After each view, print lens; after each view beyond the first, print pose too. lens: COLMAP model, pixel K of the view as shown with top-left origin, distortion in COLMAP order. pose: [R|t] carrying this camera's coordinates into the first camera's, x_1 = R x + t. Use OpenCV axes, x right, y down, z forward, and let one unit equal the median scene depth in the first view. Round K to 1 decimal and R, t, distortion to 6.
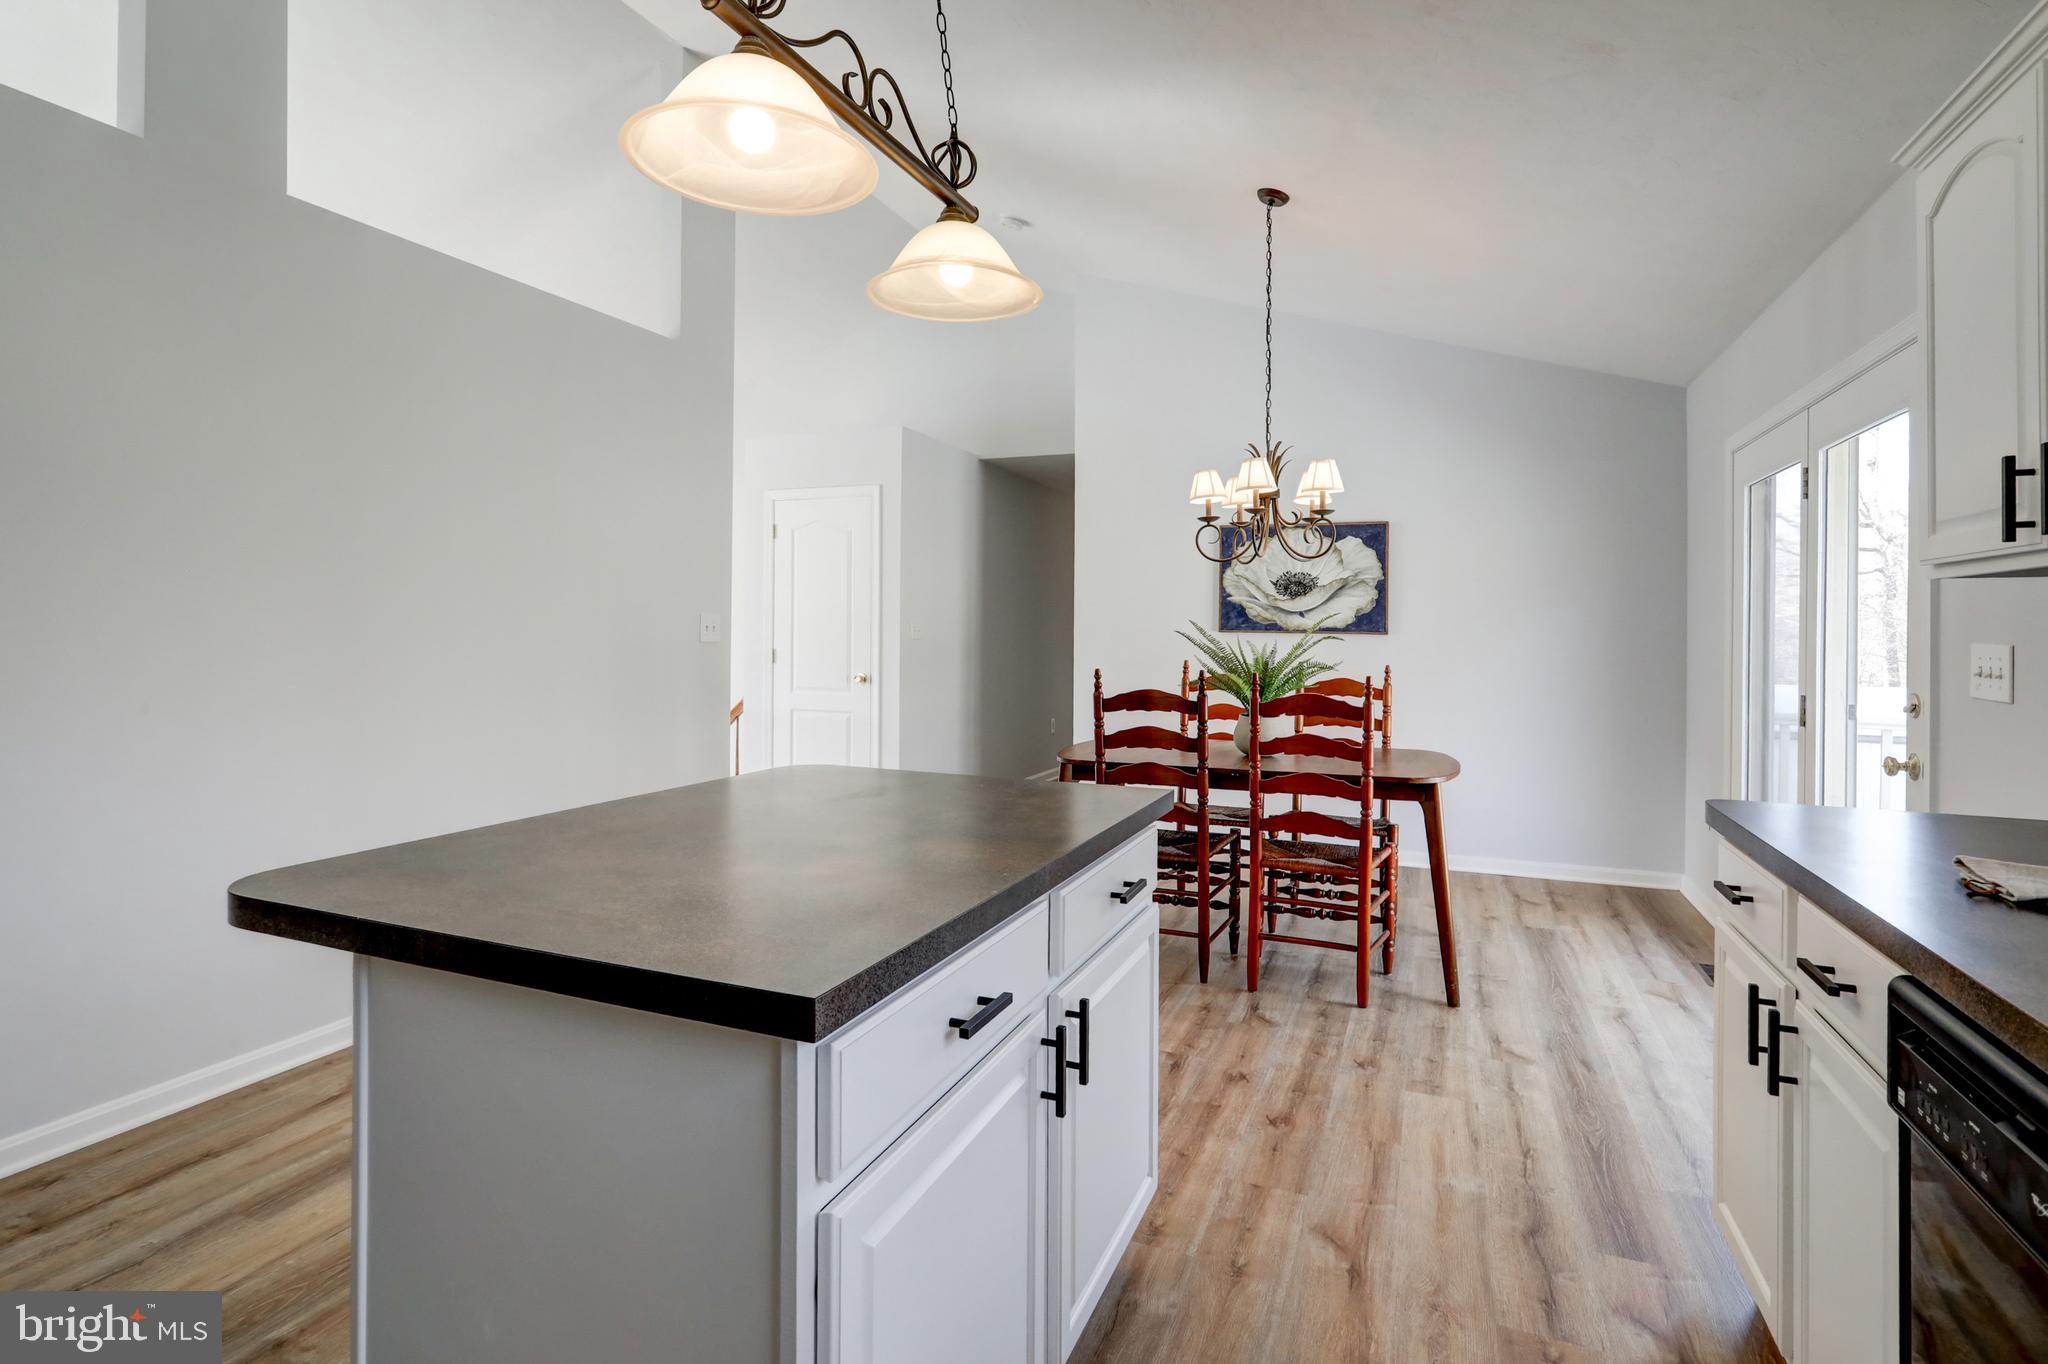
lens RADIAL K [[988.7, 0, 1026.8], [0, 988.7, 632.5], [0, 0, 1]] dist [-0.001458, -0.000680]
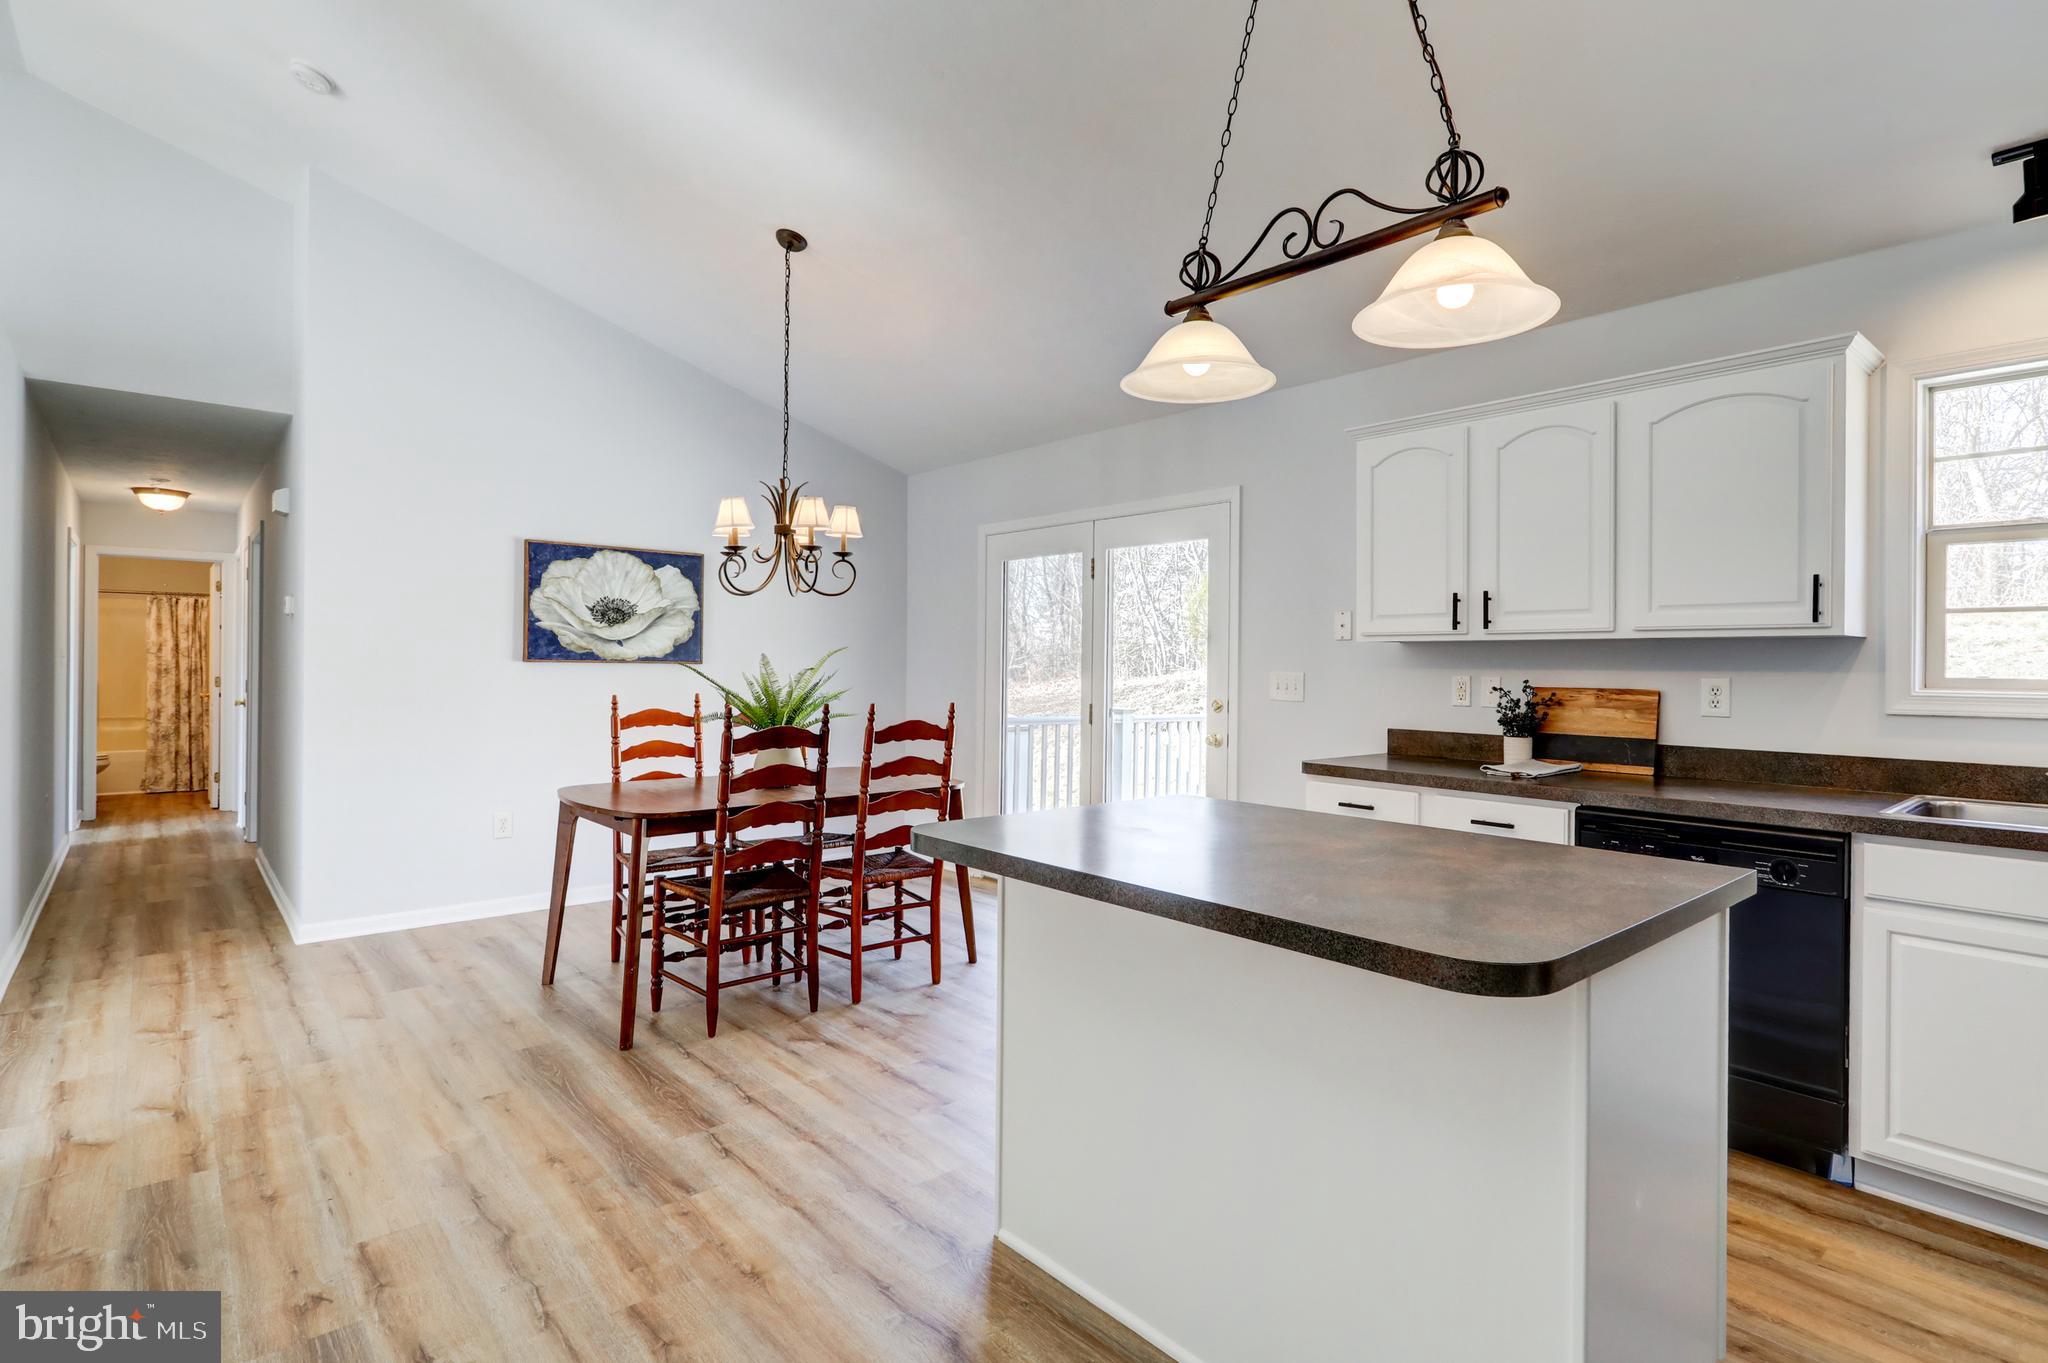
lens RADIAL K [[1009.6, 0, 1027.5], [0, 1009.6, 660.7], [0, 0, 1]] dist [-0.002053, 0.000035]
pose [[0.449737, -0.002005, 0.893159, -0.661247], [-0.003707, 0.999985, 0.004111, -0.011033], [-0.893153, -0.005160, 0.449723, 0.349053]]
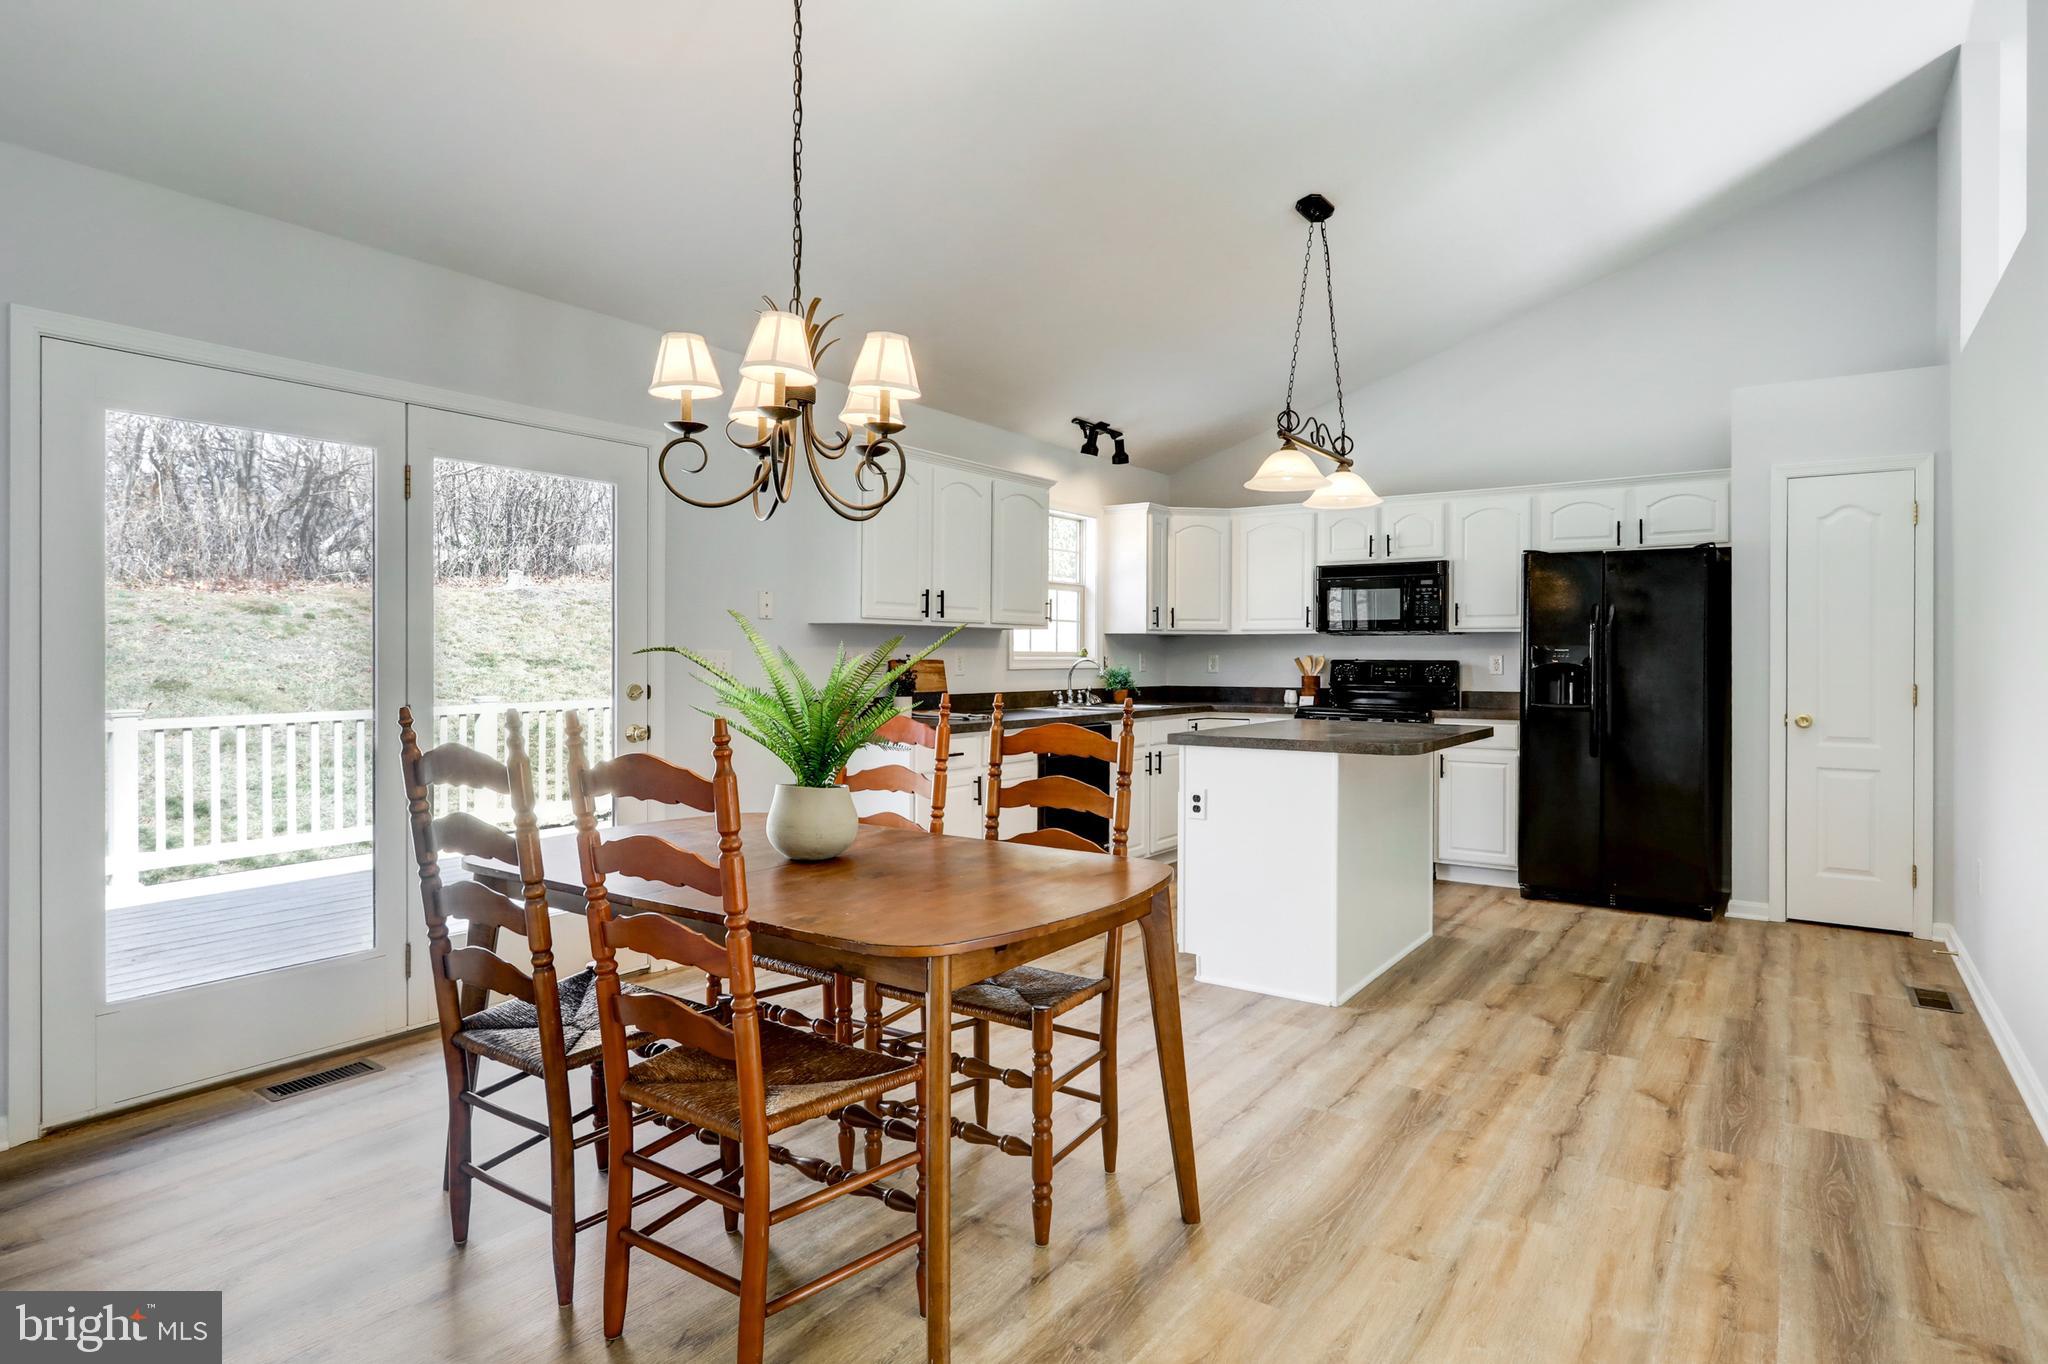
lens RADIAL K [[1121.4, 0, 1027.8], [0, 1121.4, 652.4], [0, 0, 1]] dist [0.002955, 0.001823]
pose [[-0.977345, -0.008531, 0.211478, -0.019630], [-0.009008, 0.999959, -0.001295, 0.007677], [-0.211458, -0.003170, -0.977382, 1.838994]]
